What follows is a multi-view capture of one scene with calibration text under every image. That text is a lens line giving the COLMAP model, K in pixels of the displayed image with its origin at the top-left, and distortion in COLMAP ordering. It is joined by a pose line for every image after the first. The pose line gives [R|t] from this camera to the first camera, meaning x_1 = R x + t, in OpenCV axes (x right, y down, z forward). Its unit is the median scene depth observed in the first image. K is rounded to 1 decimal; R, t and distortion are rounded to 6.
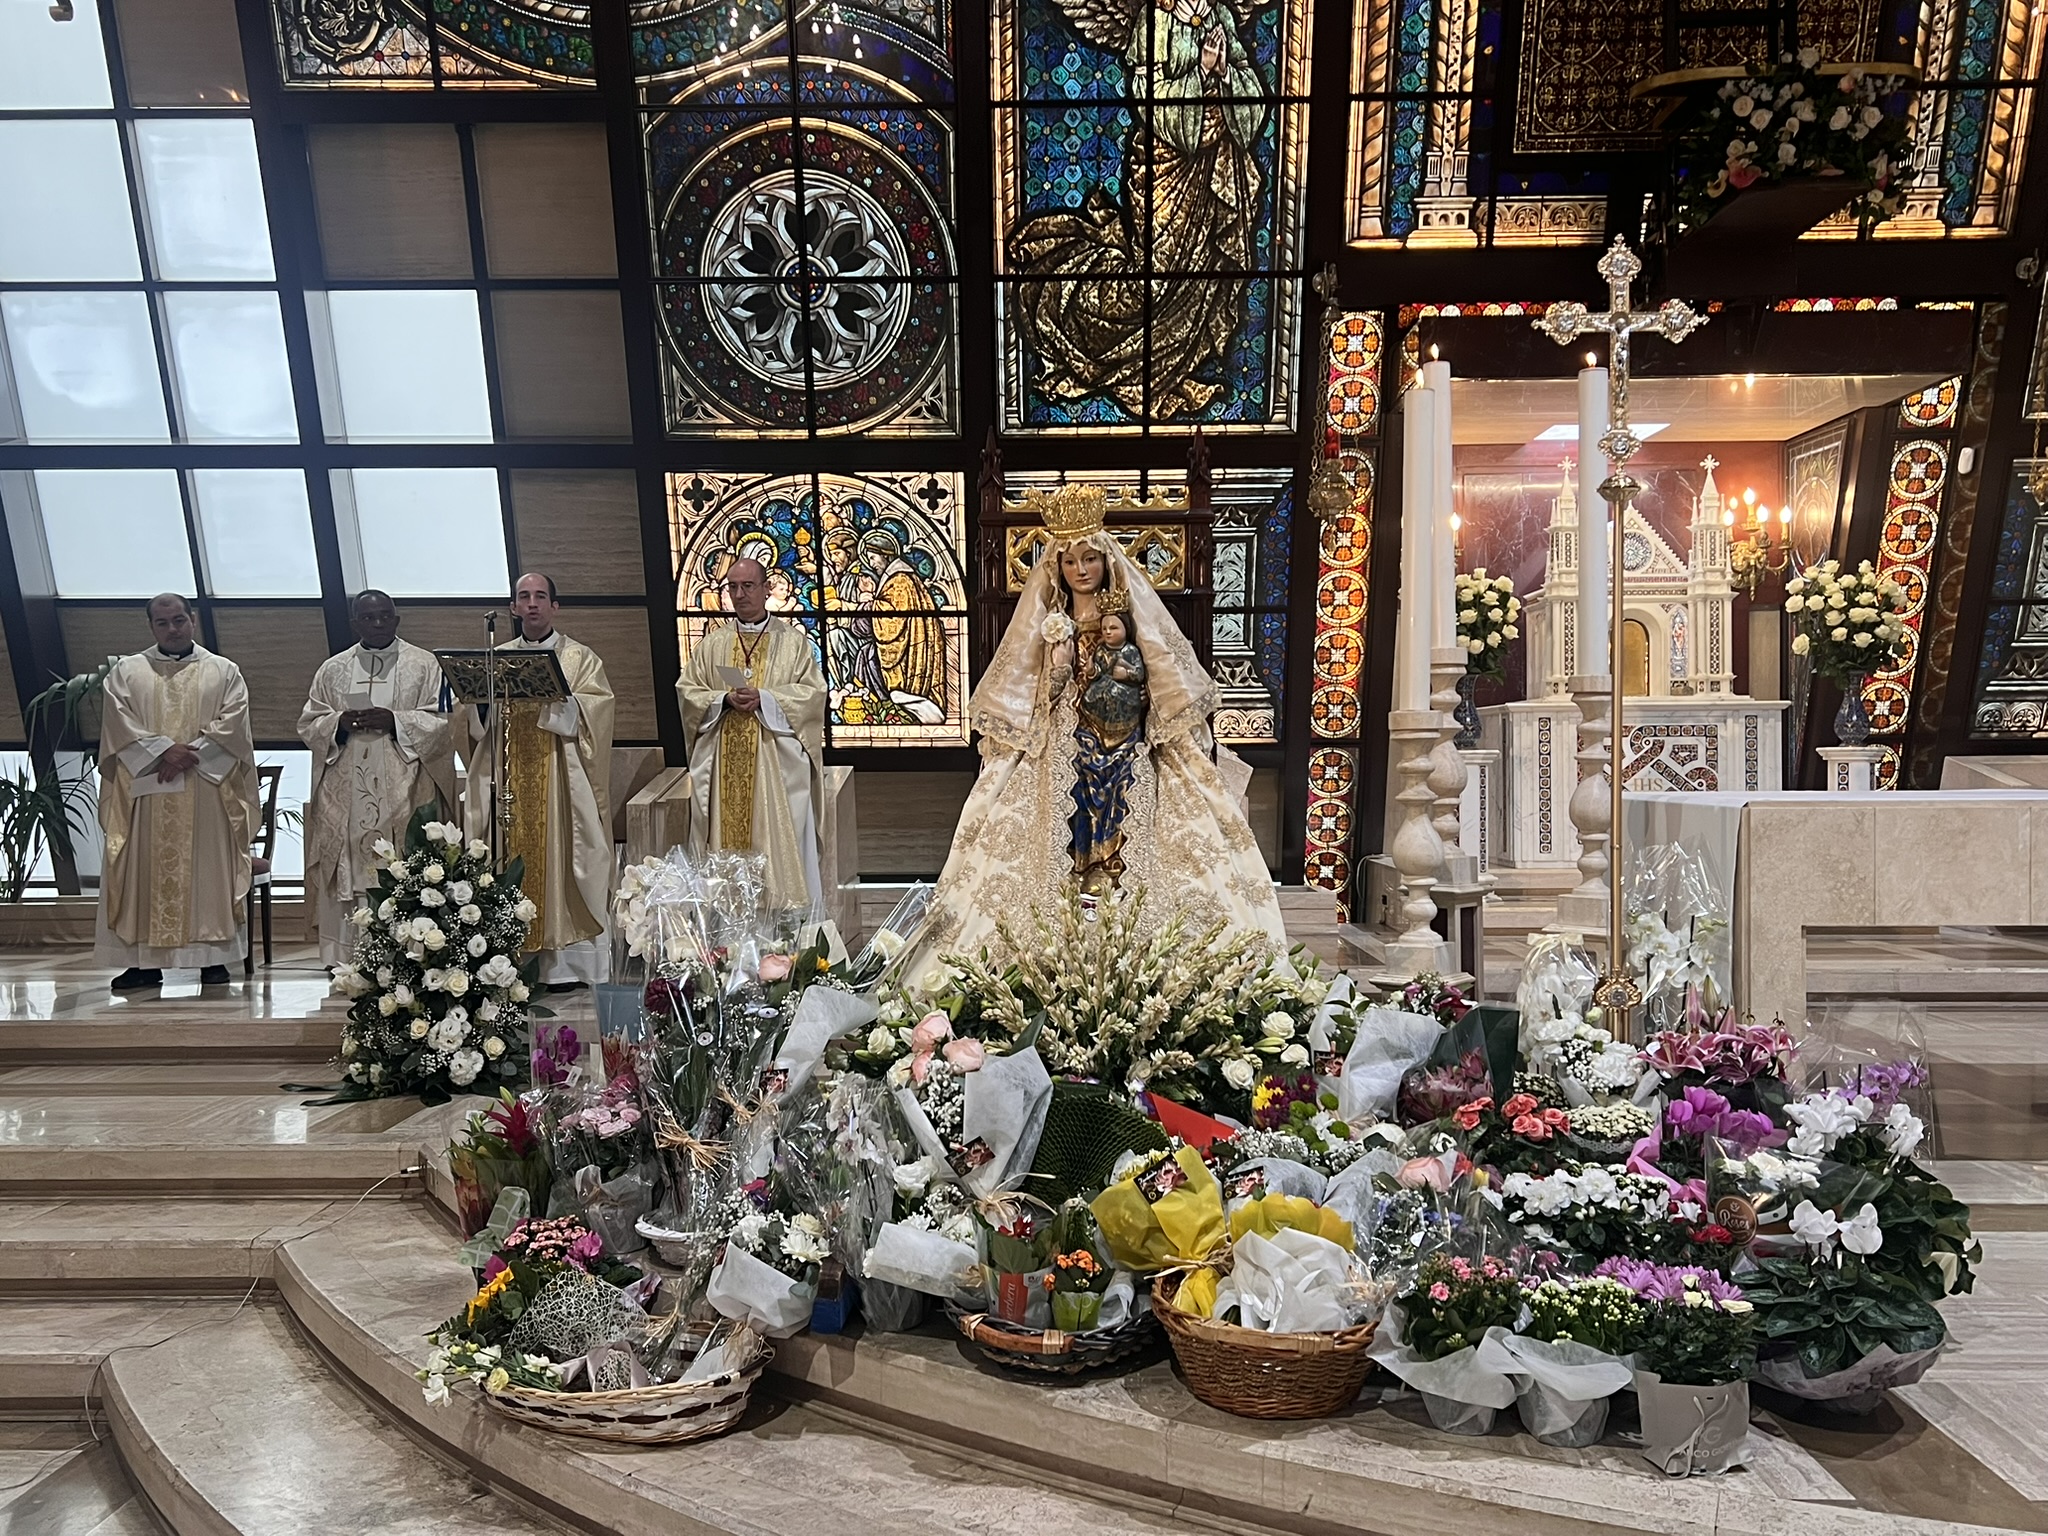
lens RADIAL K [[1787.6, 0, 1032.3], [0, 1787.6, 780.9], [0, 0, 1]] dist [0.090278, -0.119370]
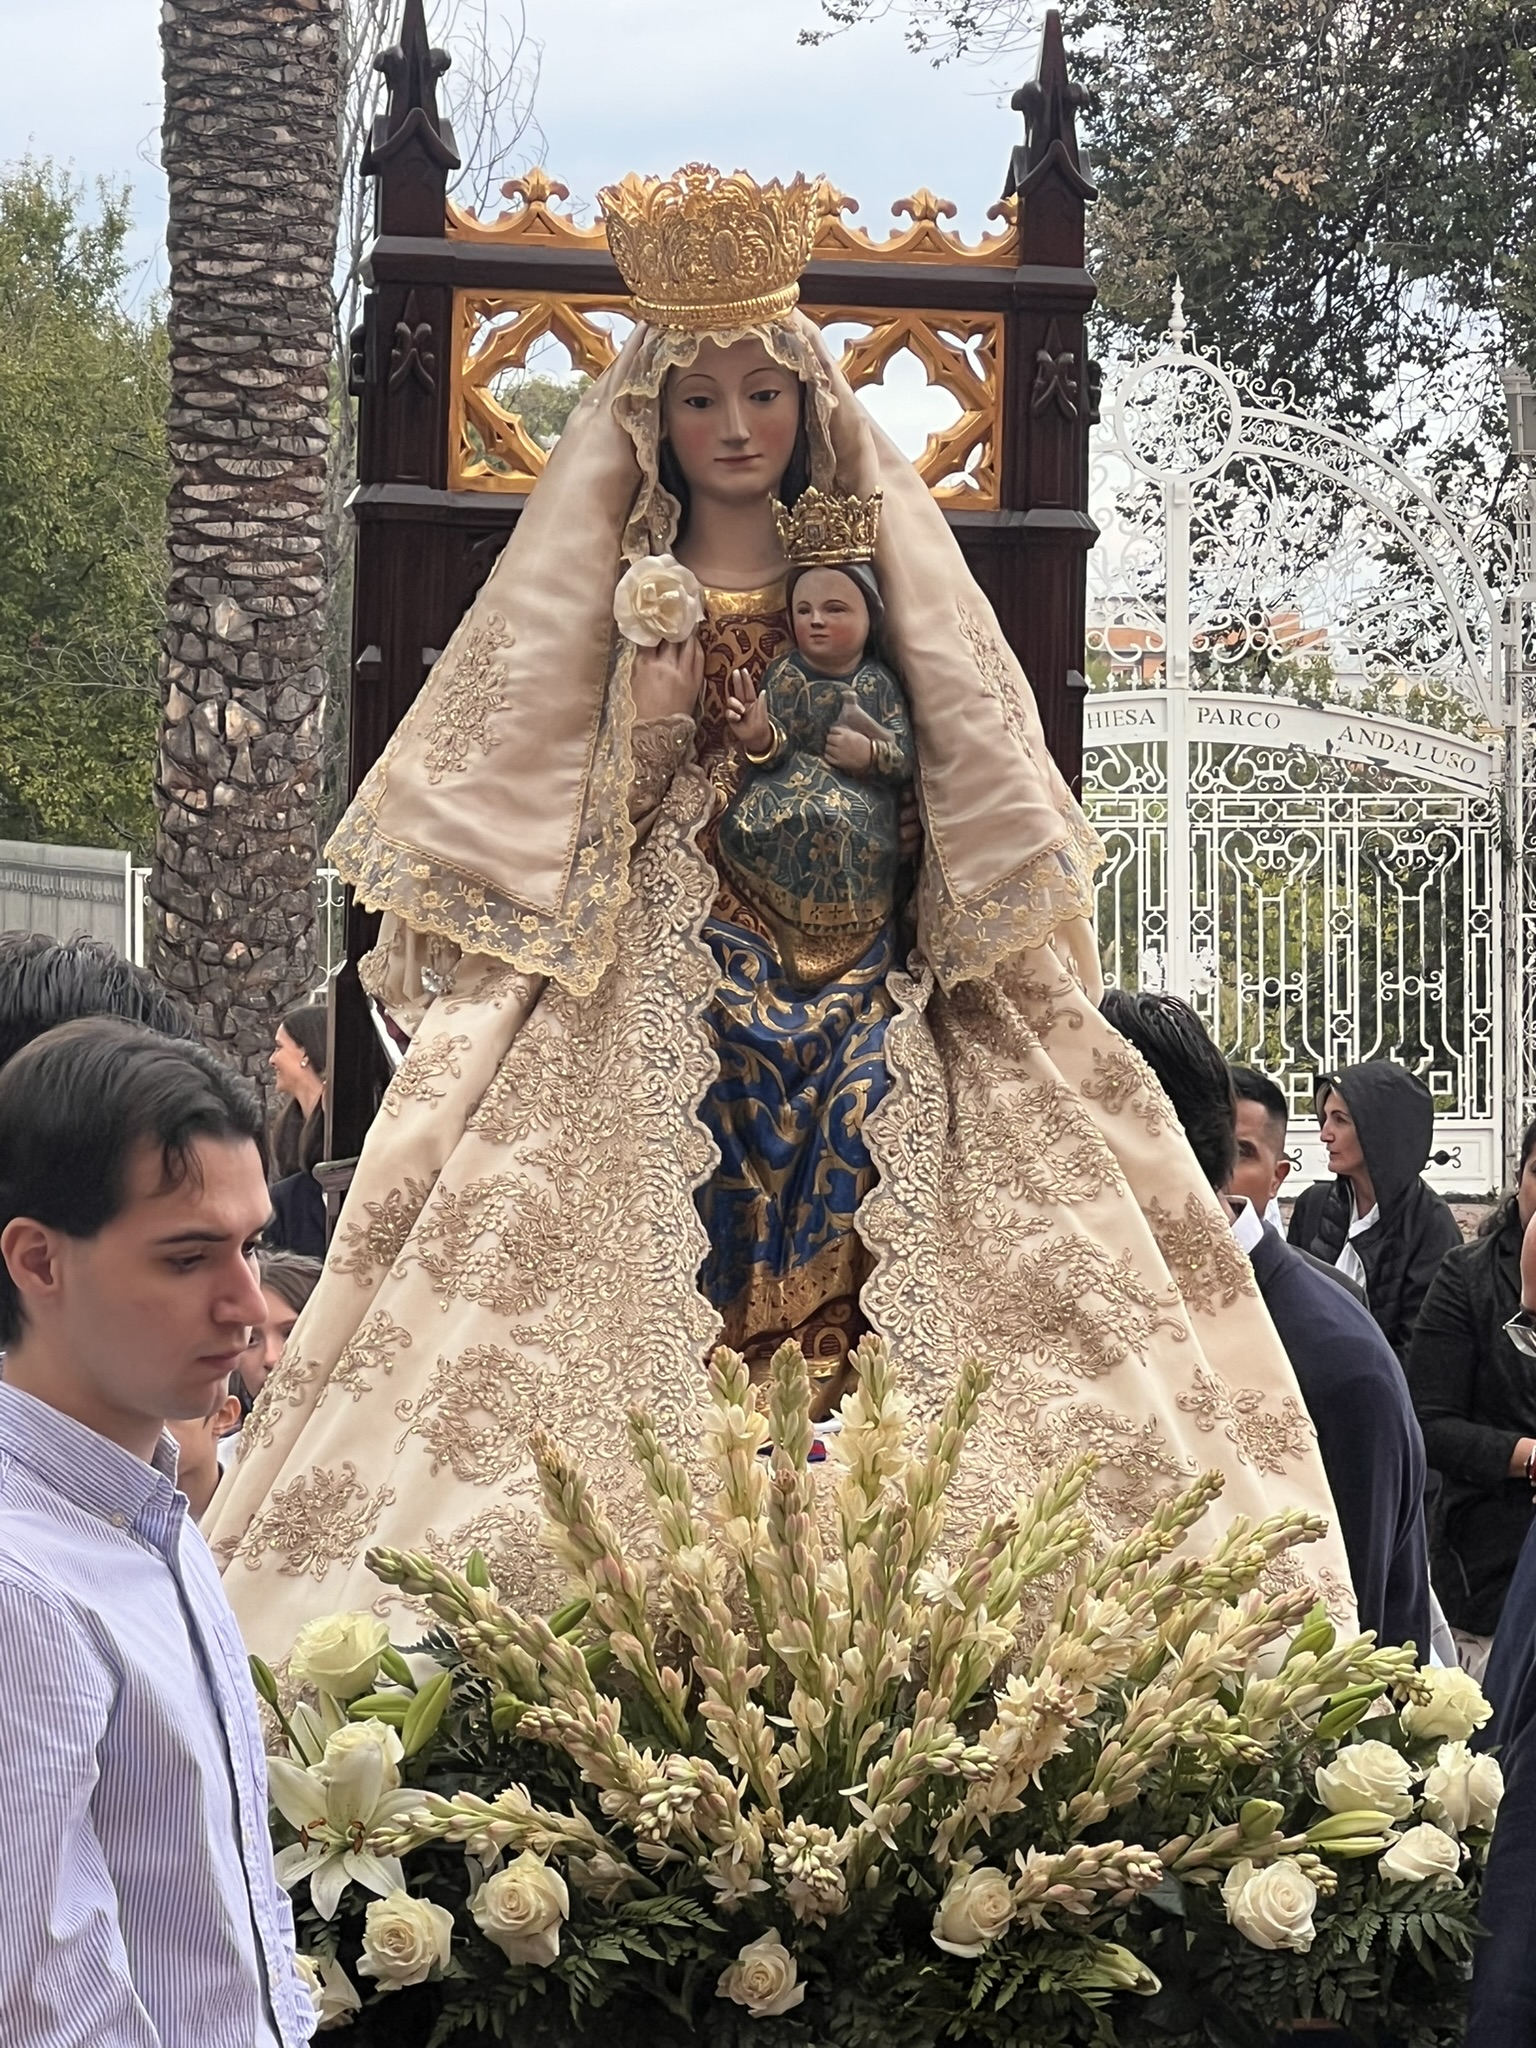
lens RADIAL K [[8609.5, 0, 766.2], [0, 8609.5, 1025.0], [0, 0, 1]] dist [-0.471875, 0.000000]
pose [[0.981361, 0.038912, 0.188193, -0.132332], [-0.024474, 0.996618, -0.078446, 0.057531], [-0.190609, 0.072379, 0.978994, -0.263992]]
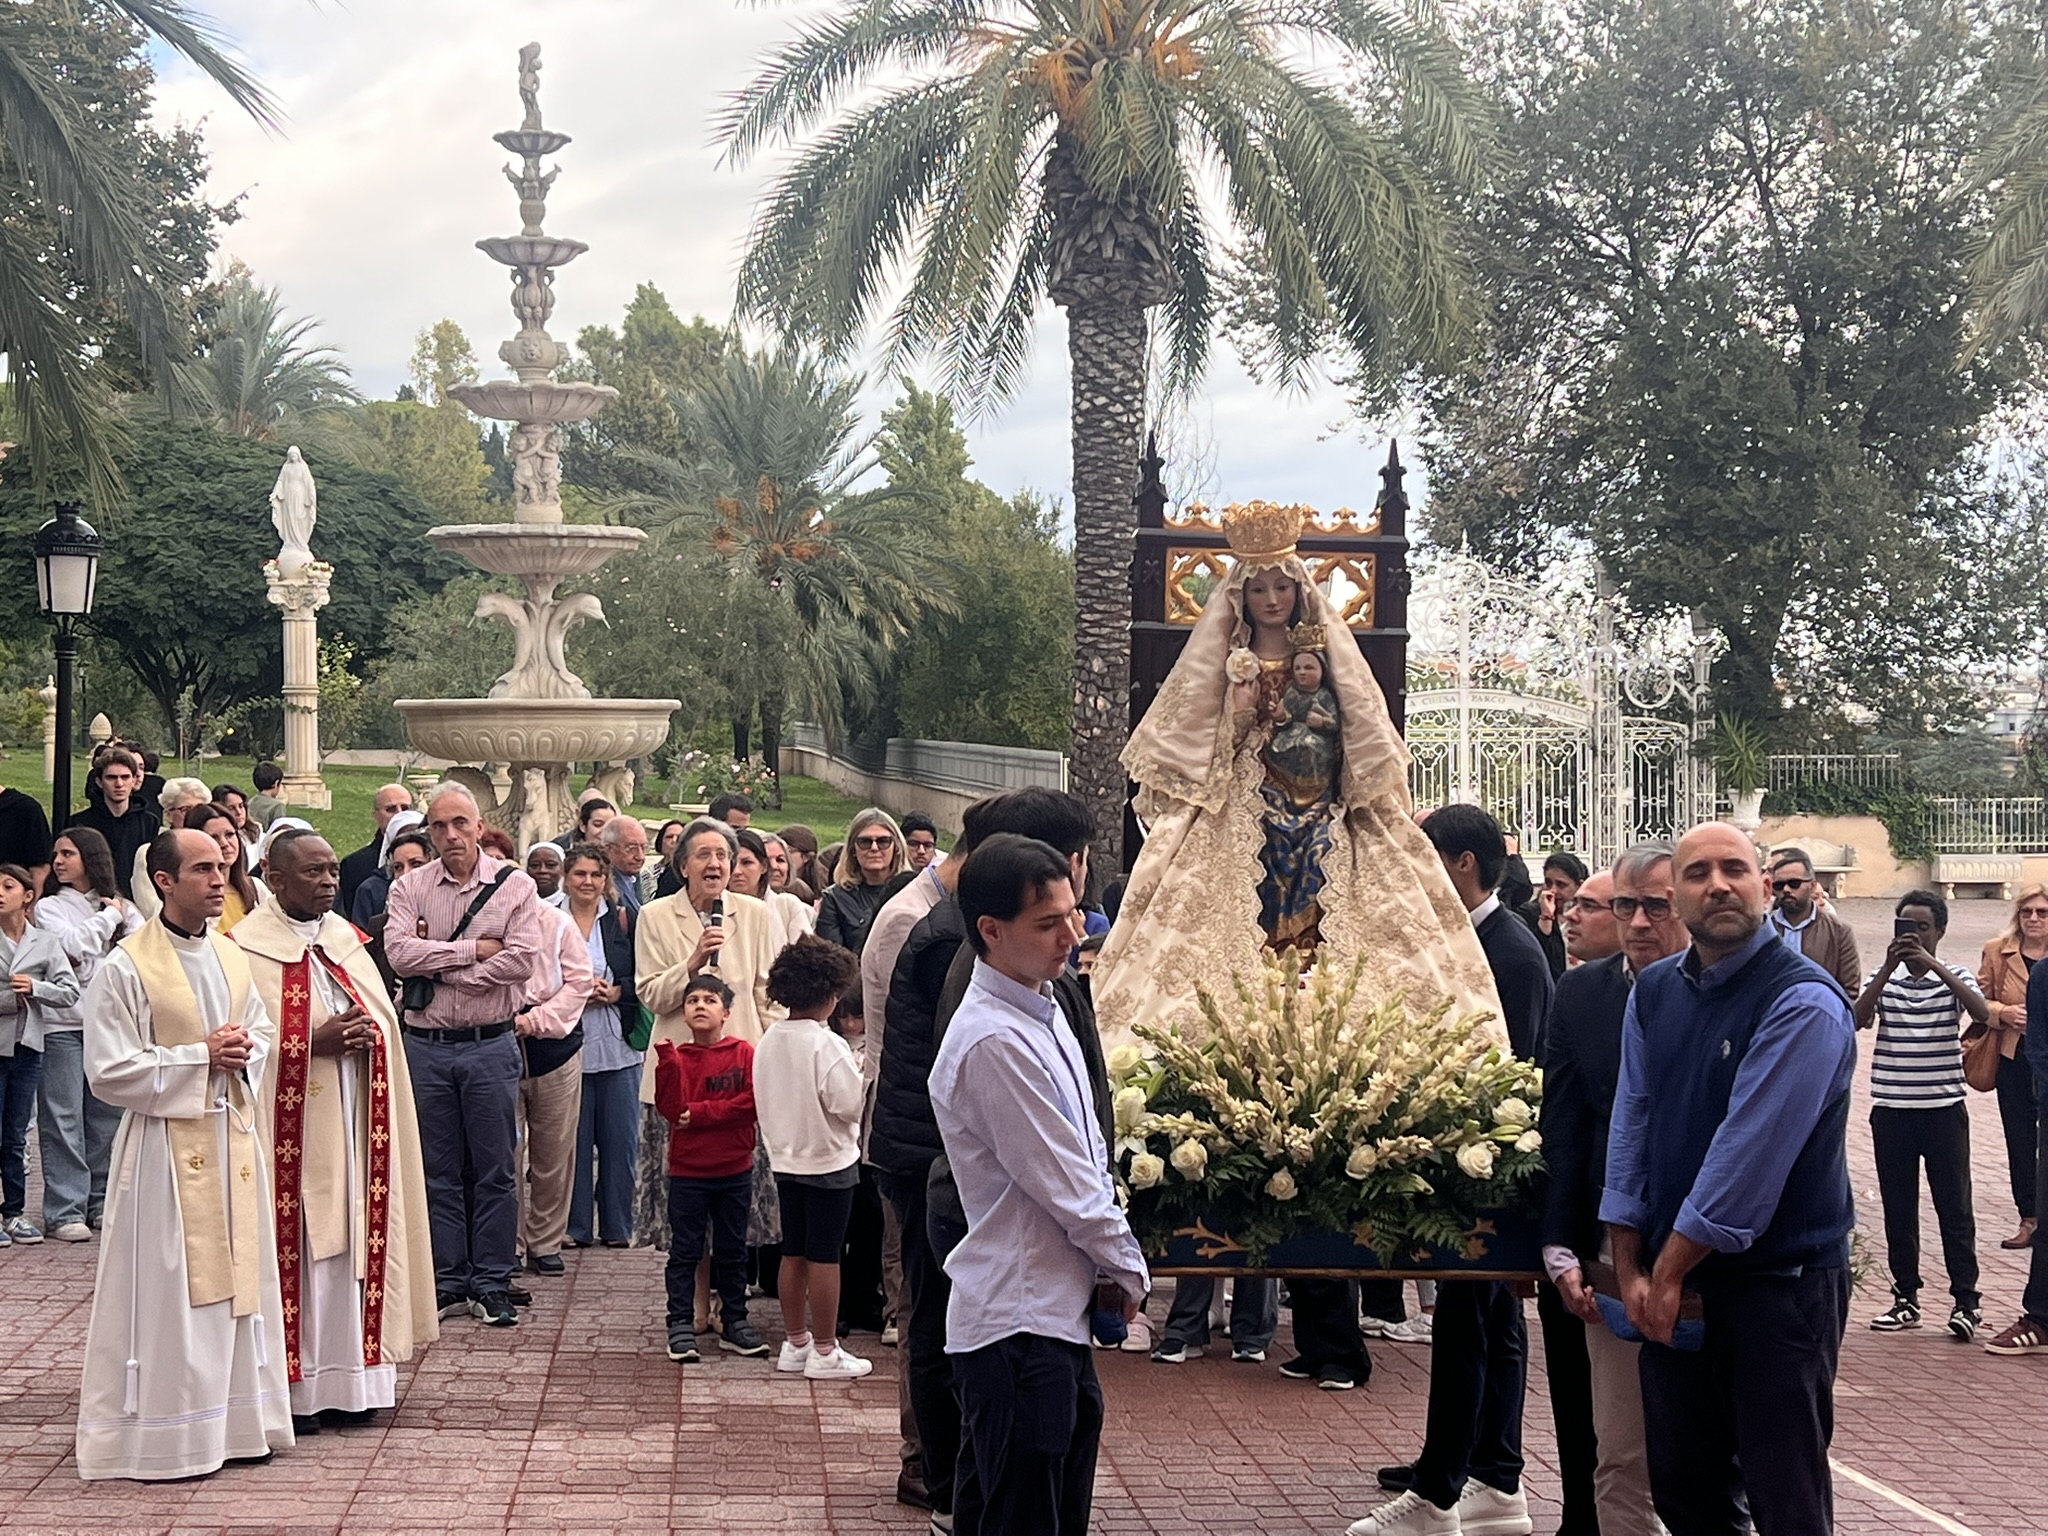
lens RADIAL K [[3308.7, 0, 1027.6], [0, 3308.7, 746.3], [0, 0, 1]] dist [0.125622, 0.000000]
pose [[0.994345, 0.038006, 0.099168, -0.126777], [-0.028465, 0.994982, -0.095915, 0.055971], [-0.102315, 0.092550, 0.990437, -0.287430]]
